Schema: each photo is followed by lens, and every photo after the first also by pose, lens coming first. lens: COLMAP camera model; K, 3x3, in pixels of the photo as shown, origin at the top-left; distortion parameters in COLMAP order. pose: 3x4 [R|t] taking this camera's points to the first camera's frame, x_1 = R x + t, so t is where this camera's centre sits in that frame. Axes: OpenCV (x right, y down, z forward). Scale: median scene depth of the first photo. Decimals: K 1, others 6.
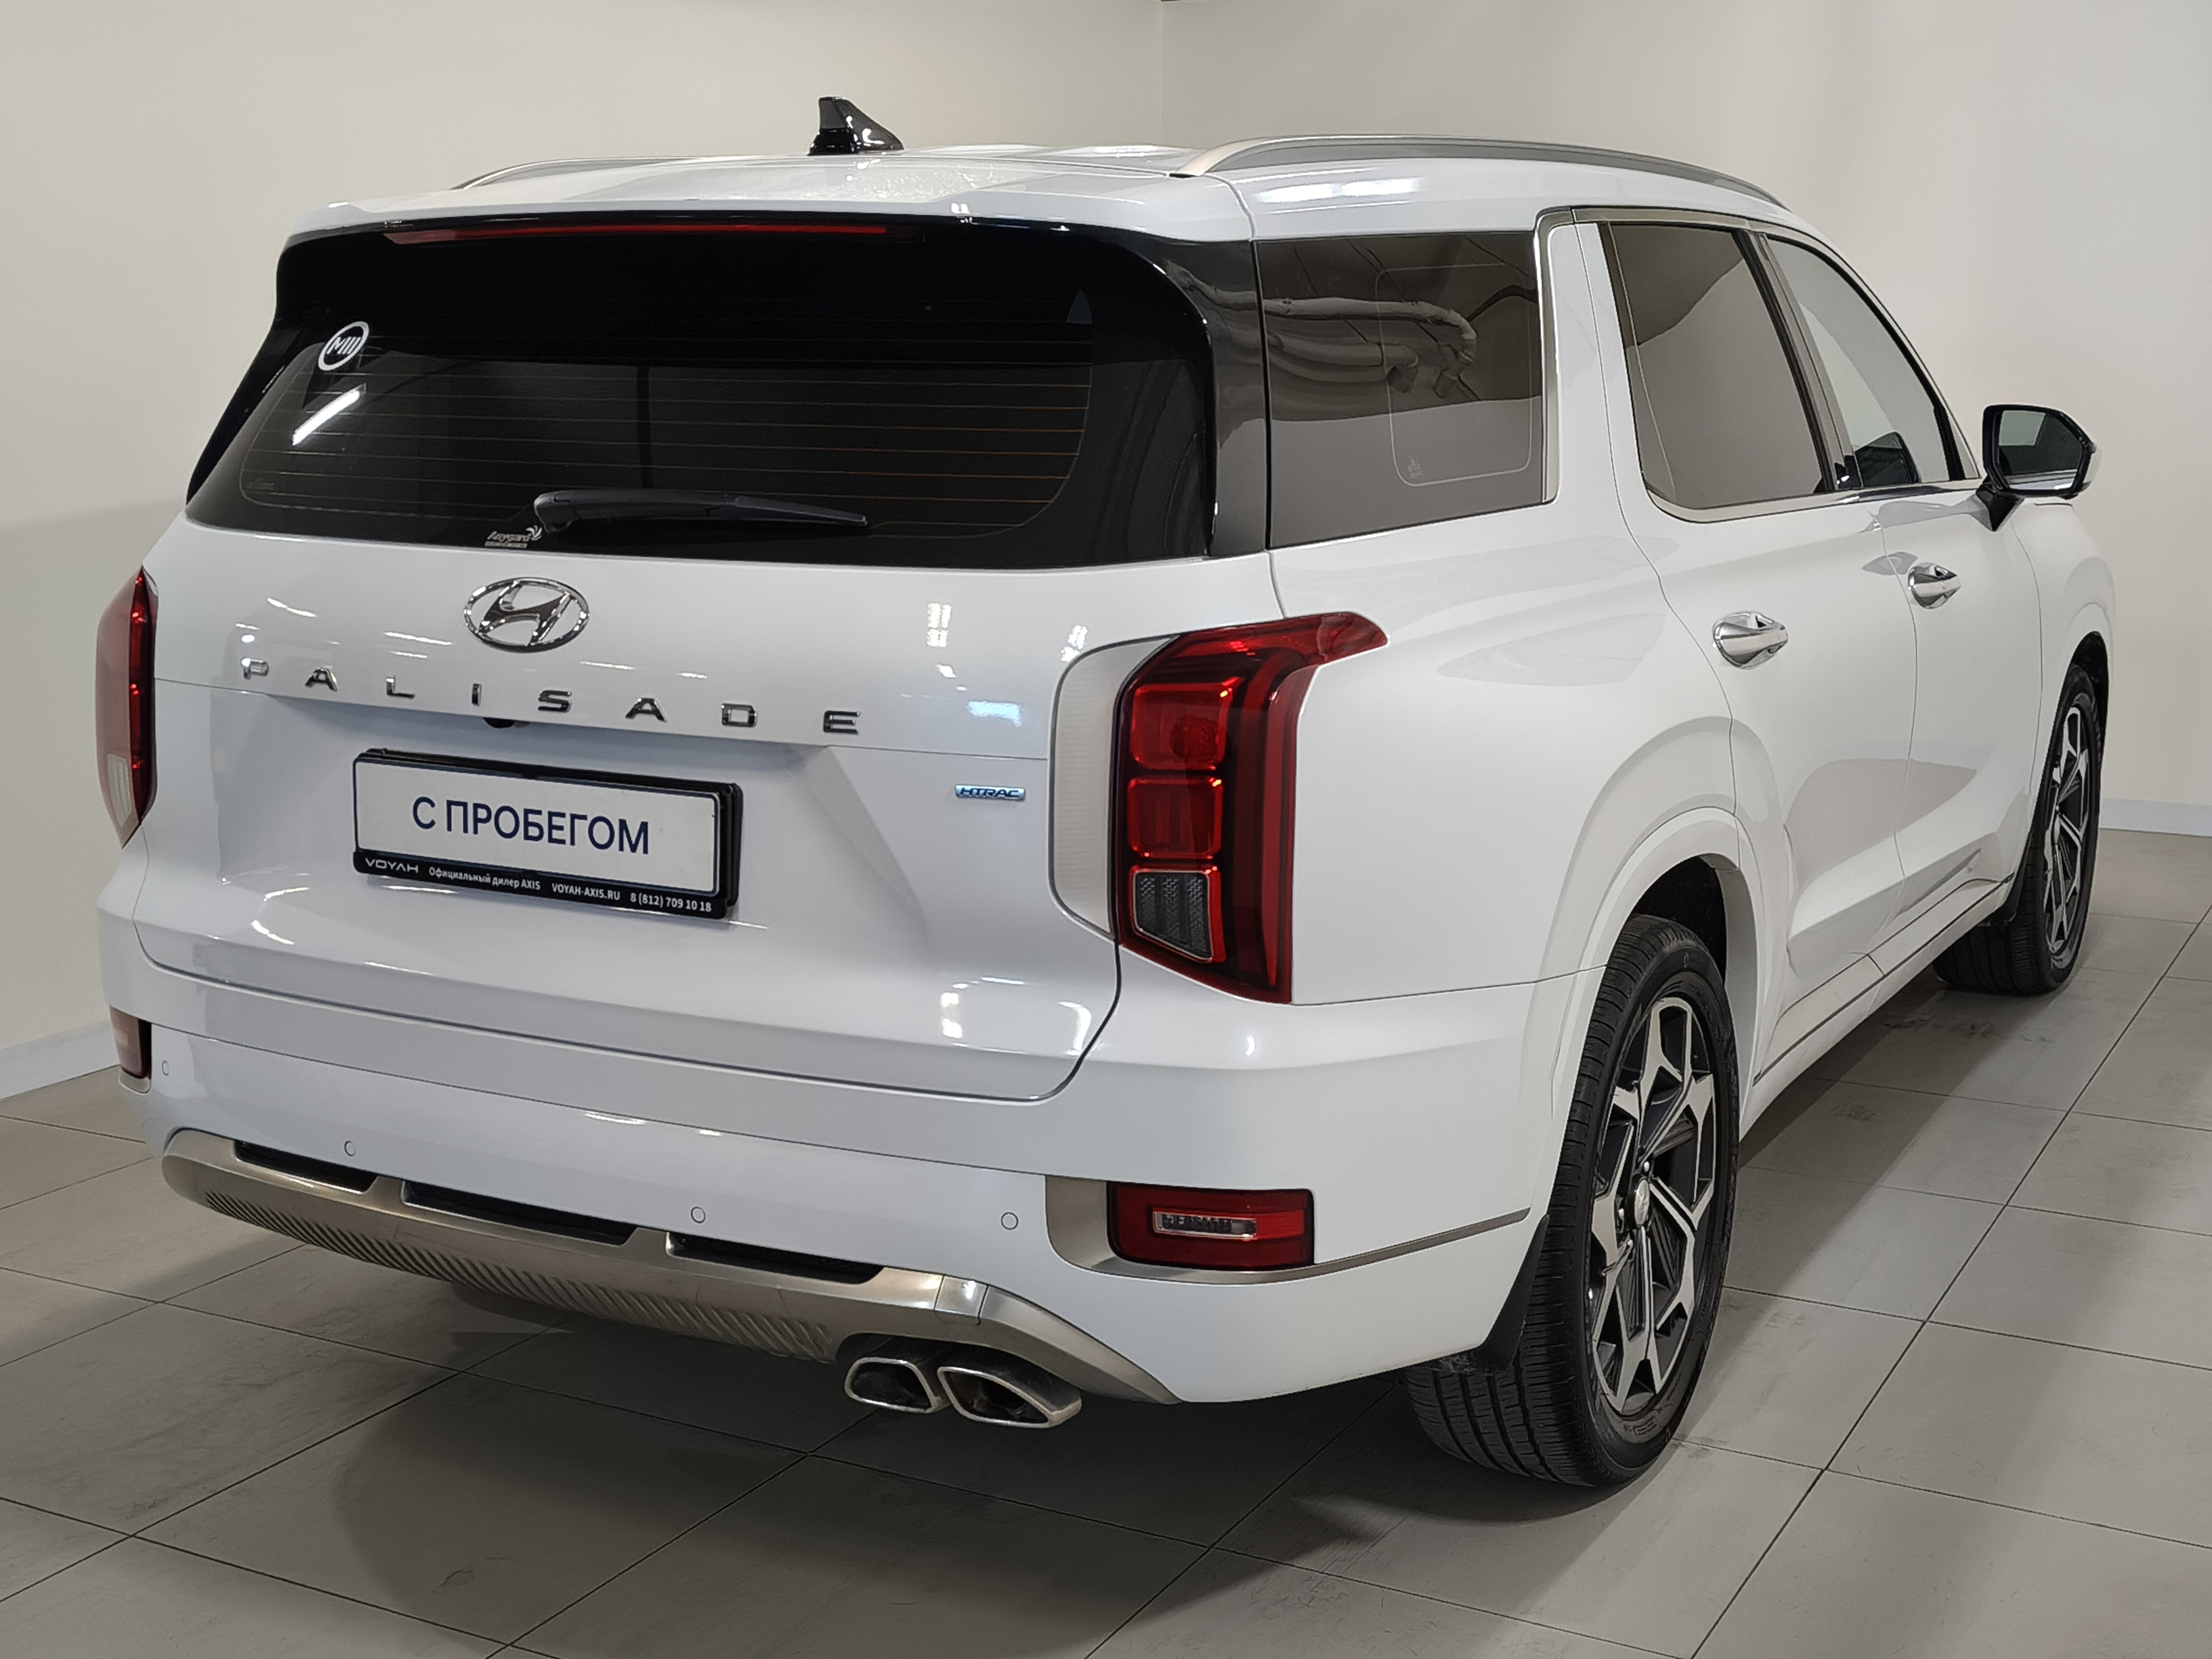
lens RADIAL K [[2795.5, 0, 1106.0], [0, 2795.5, 829.5], [0, 0, 1]] dist [0.025589, -0.015222]
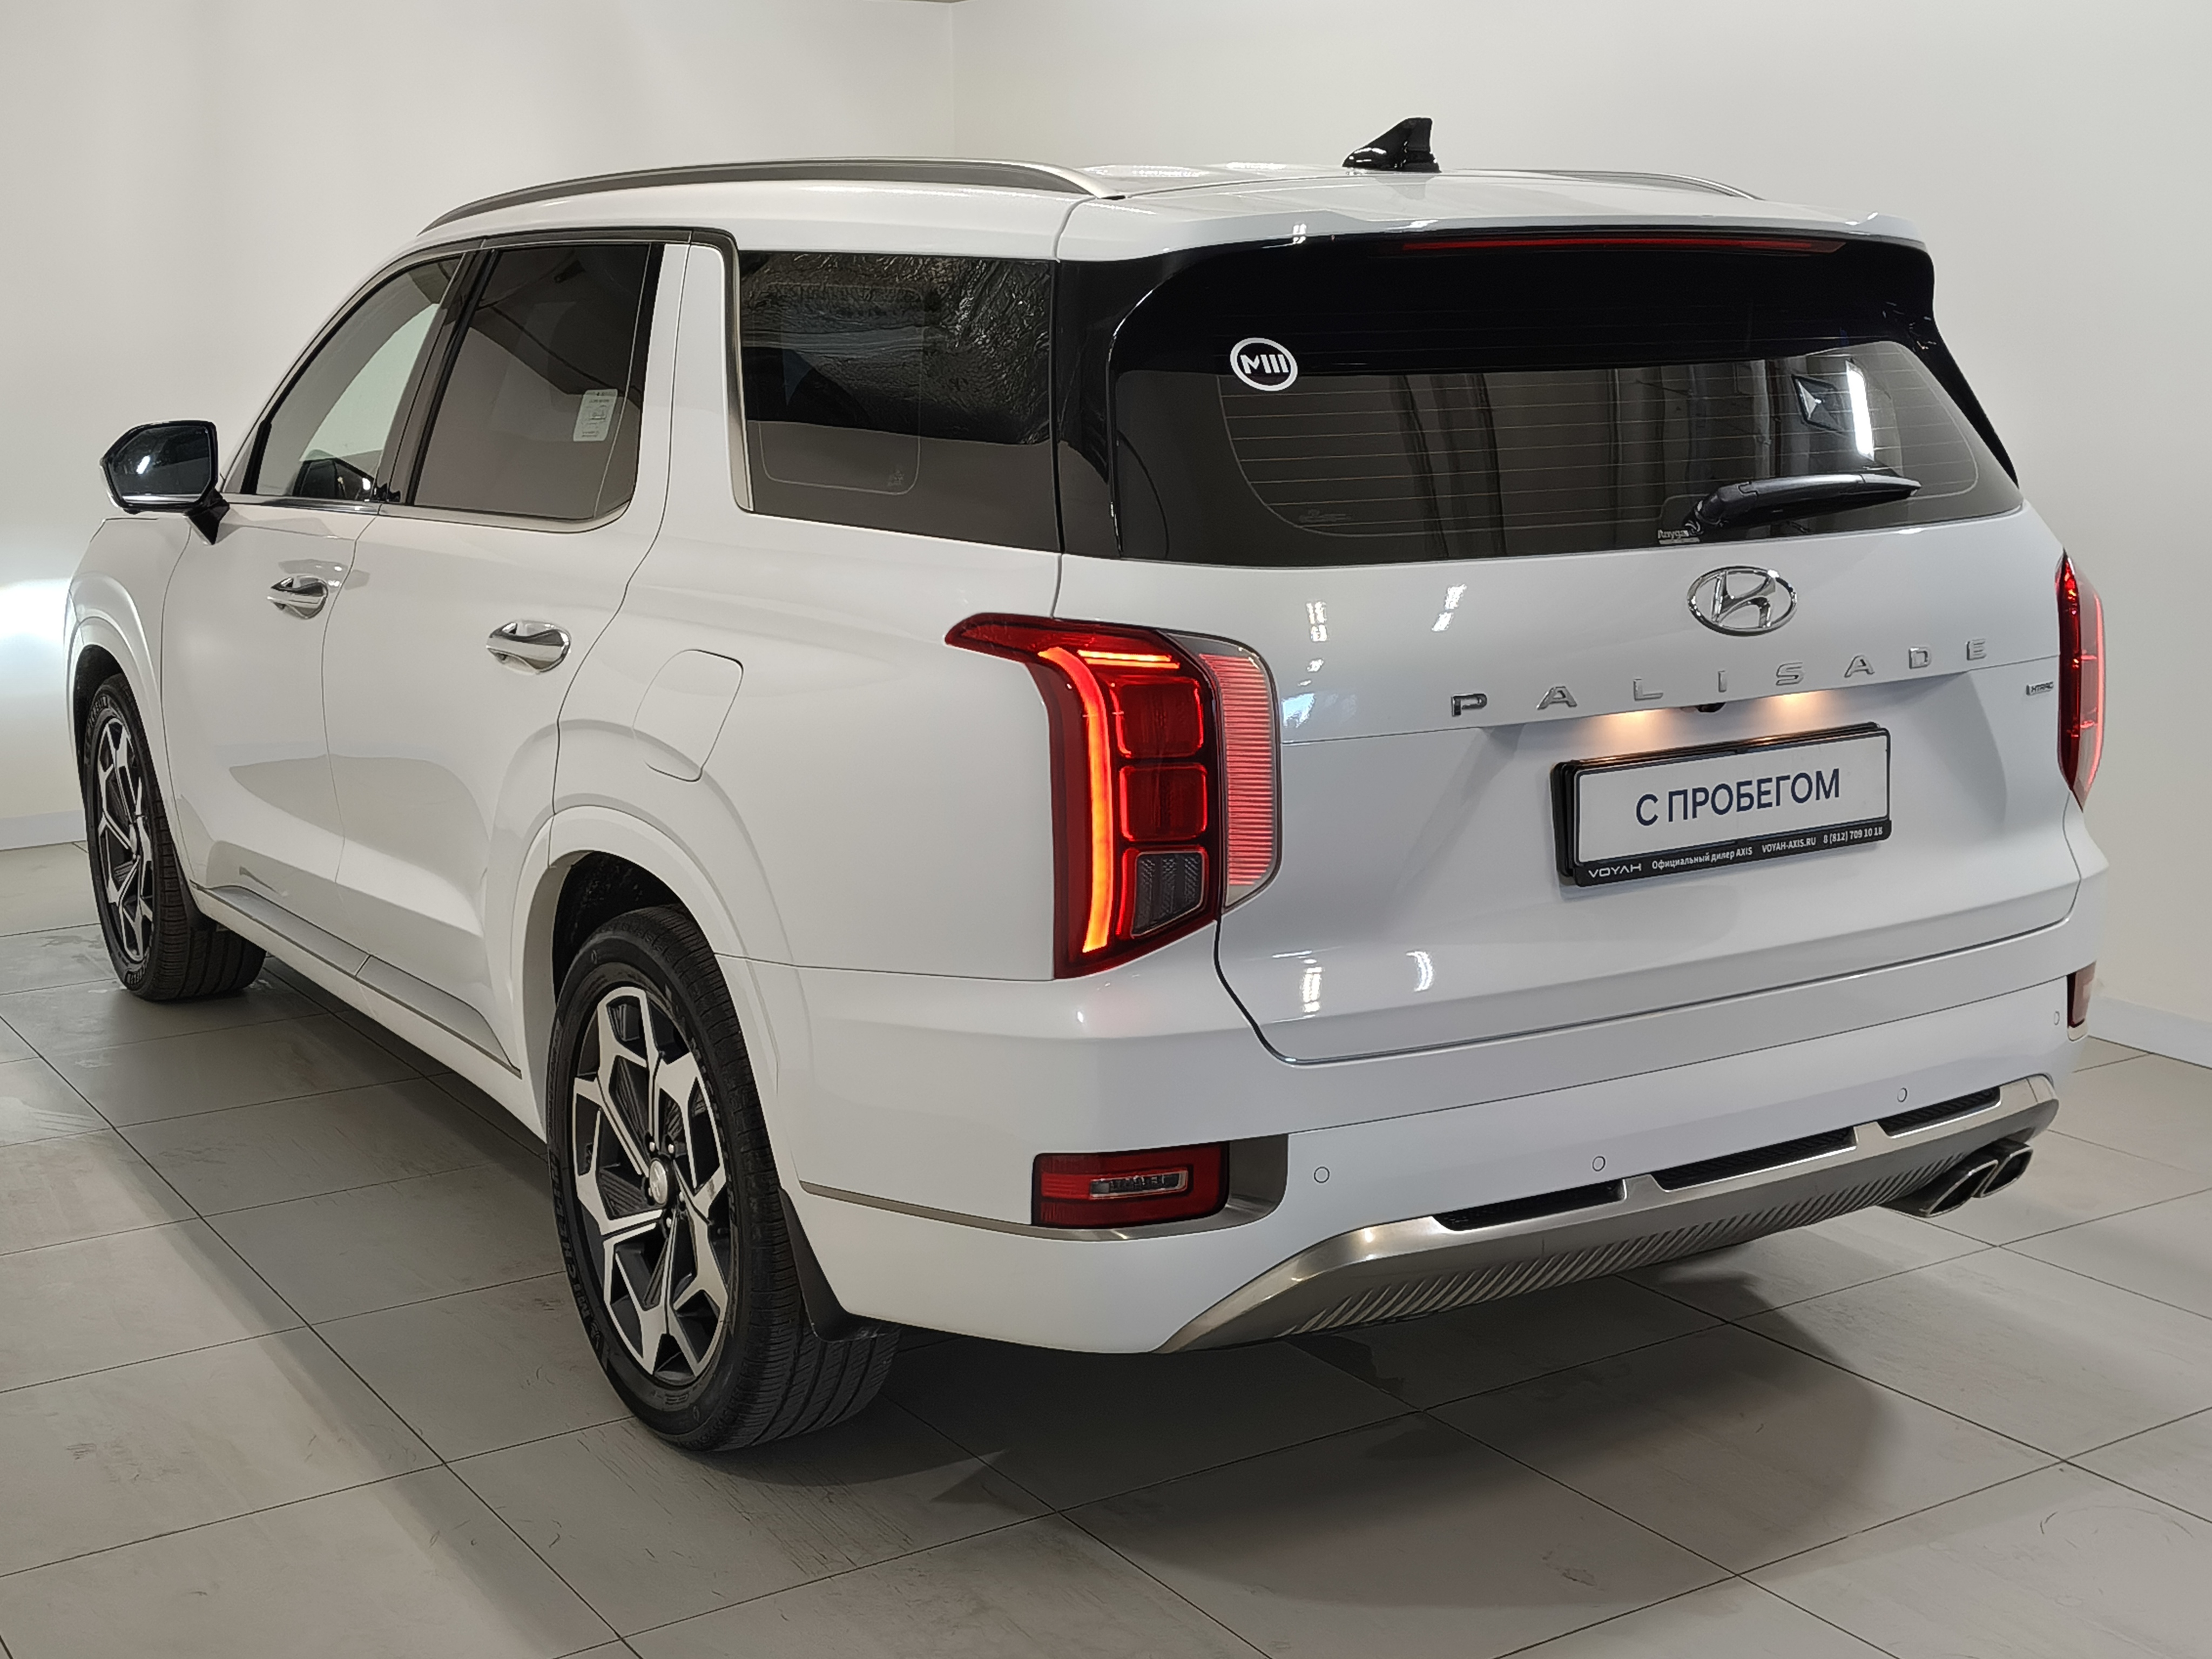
lens RADIAL K [[2722.7, 0, 1110.4], [0, 2722.7, 856.5], [0, 0, 1]] dist [0.091917, -0.031041]
pose [[0.468284, -0.174317, 0.866212, -1.223488], [0.173440, 0.979408, 0.103333, -0.128680], [-0.866388, 0.101847, 0.488875, 0.692653]]
